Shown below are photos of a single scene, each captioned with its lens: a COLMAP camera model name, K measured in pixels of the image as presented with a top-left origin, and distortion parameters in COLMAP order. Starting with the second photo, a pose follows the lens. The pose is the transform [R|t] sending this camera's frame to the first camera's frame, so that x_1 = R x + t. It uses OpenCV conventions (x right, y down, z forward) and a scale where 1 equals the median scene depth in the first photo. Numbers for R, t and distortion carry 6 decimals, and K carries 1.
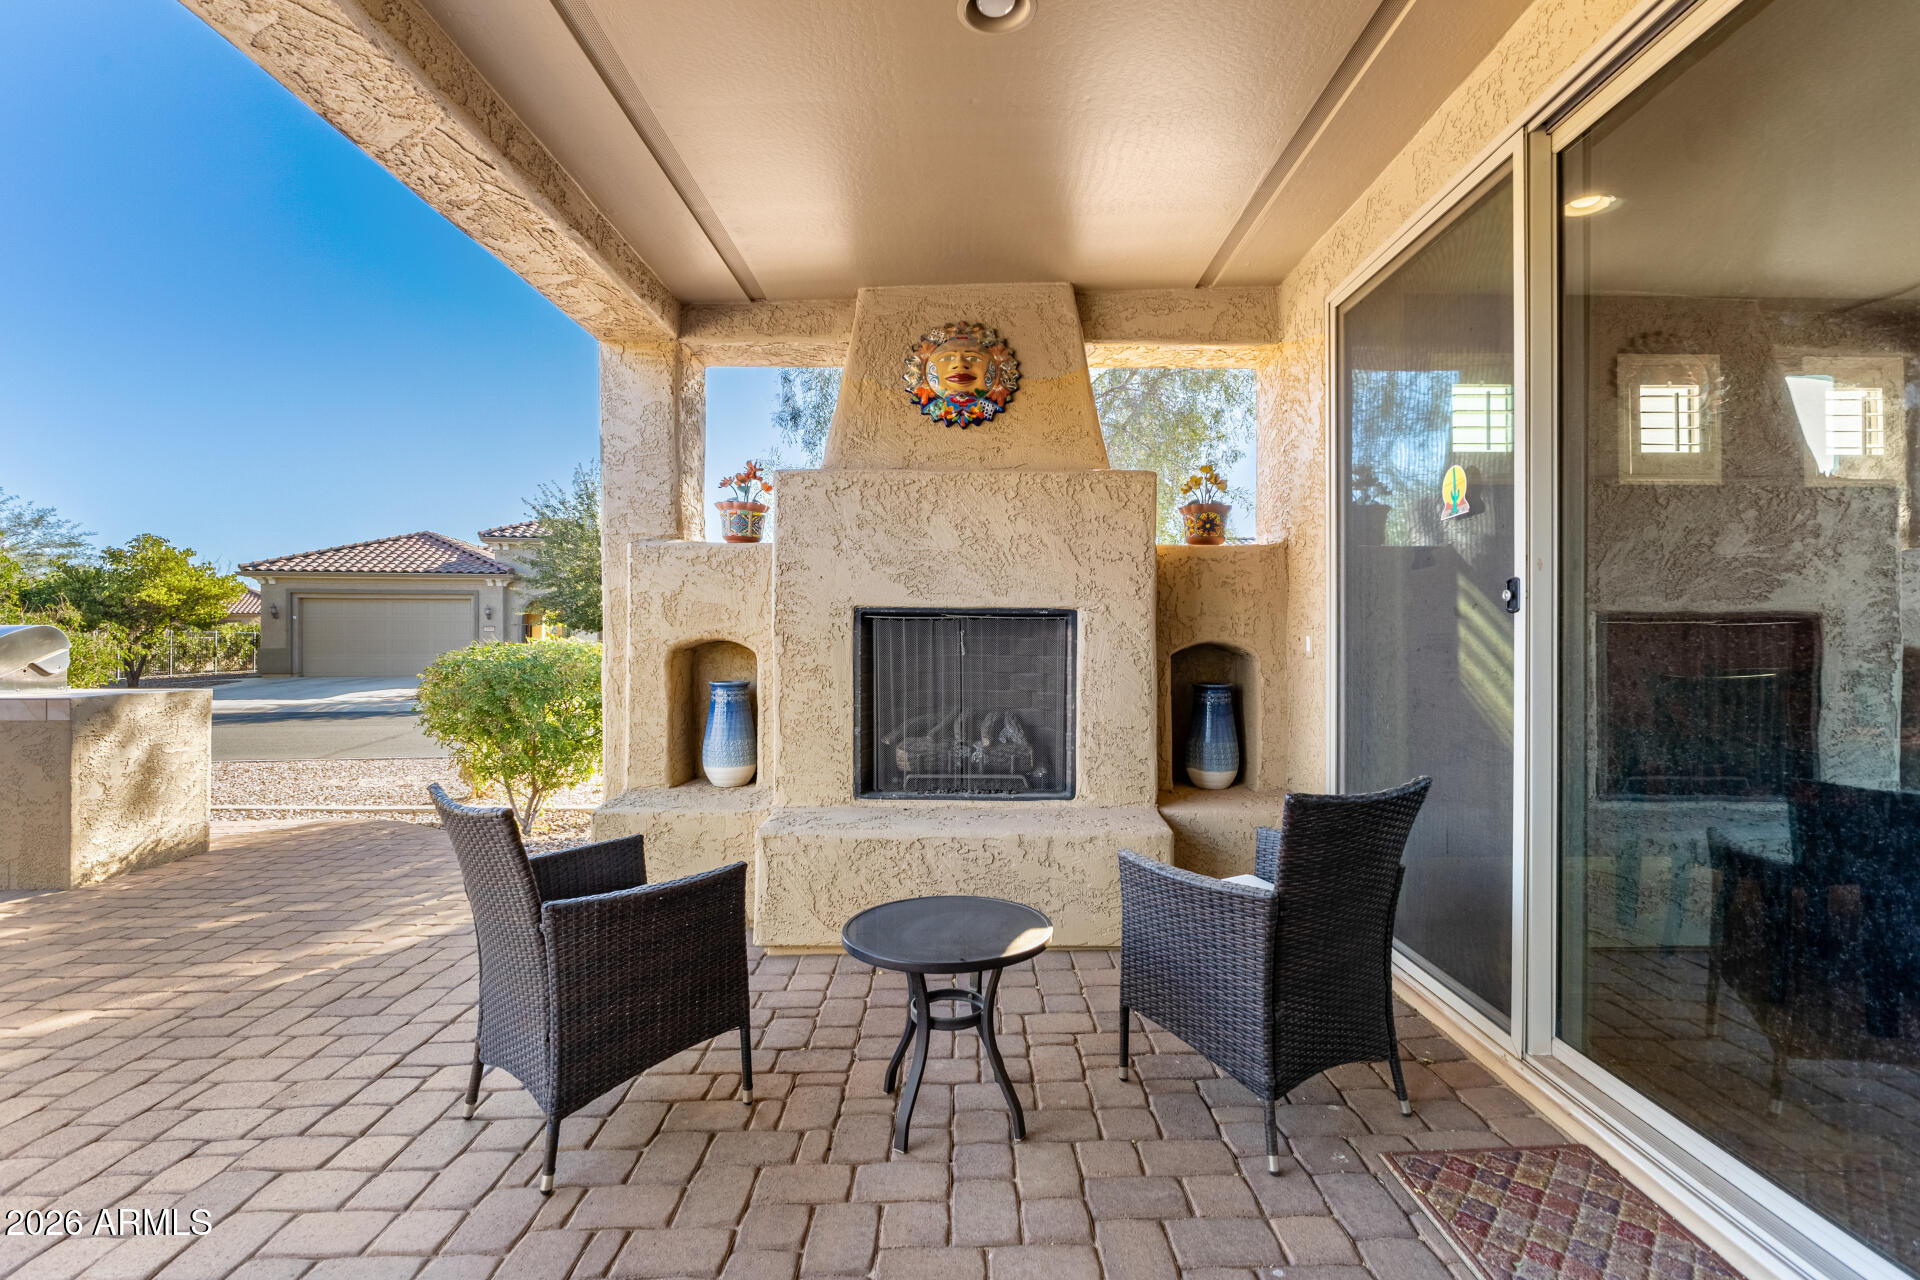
lens RADIAL K [[899.0, 0, 967.1], [0, 899.0, 628.3], [0, 0, 1]] dist [-0.001833, -0.001564]
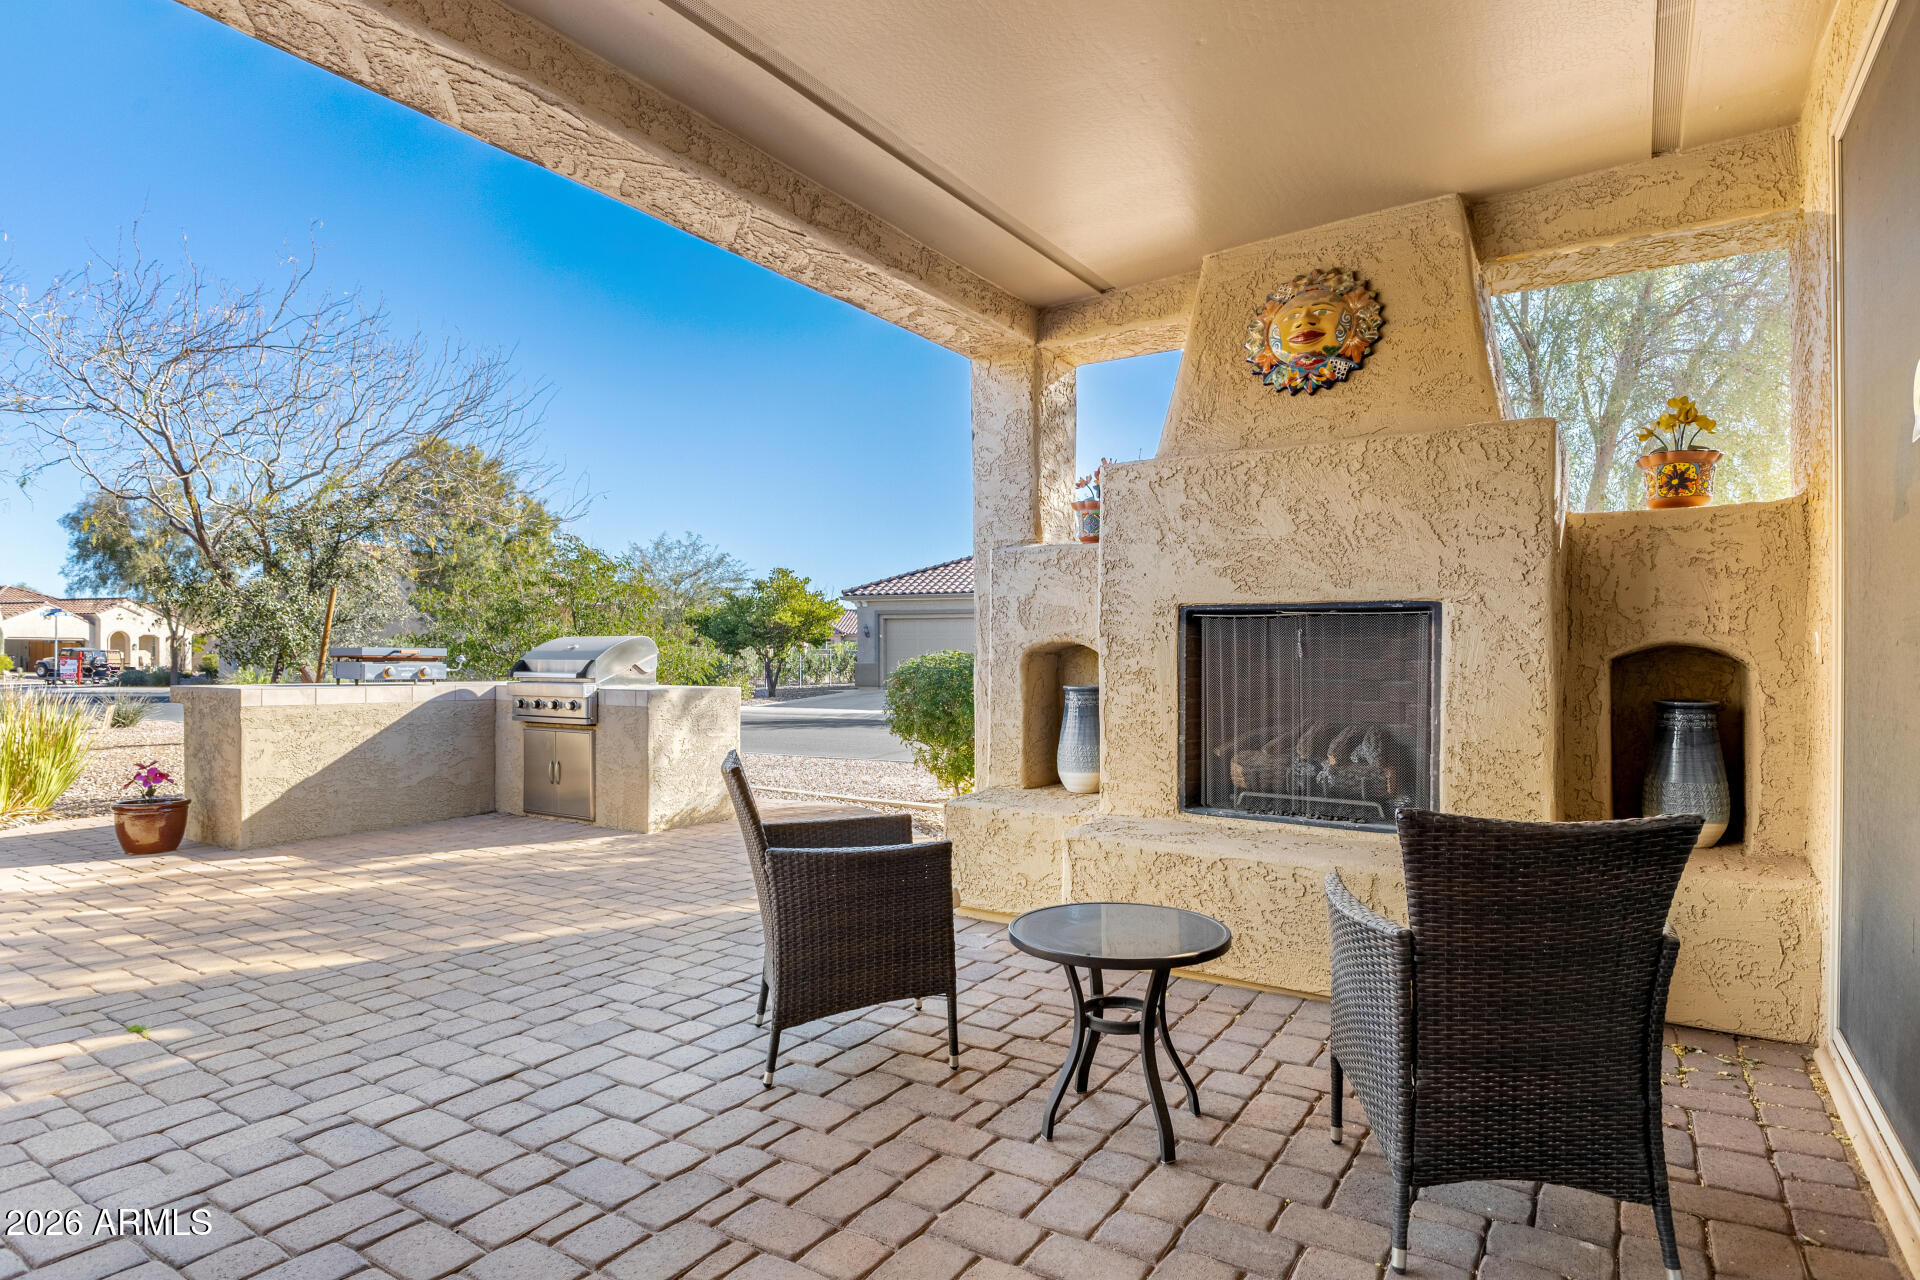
lens RADIAL K [[1018.1, 0, 956.3], [0, 1018.1, 653.7], [0, 0, 1]] dist [-0.016959, 0.003388]
pose [[0.828451, 0.001012, -0.560061, 0.258793], [0.002663, 0.999980, 0.005747, 0.018636], [0.560056, -0.006252, 0.828431, 0.004712]]
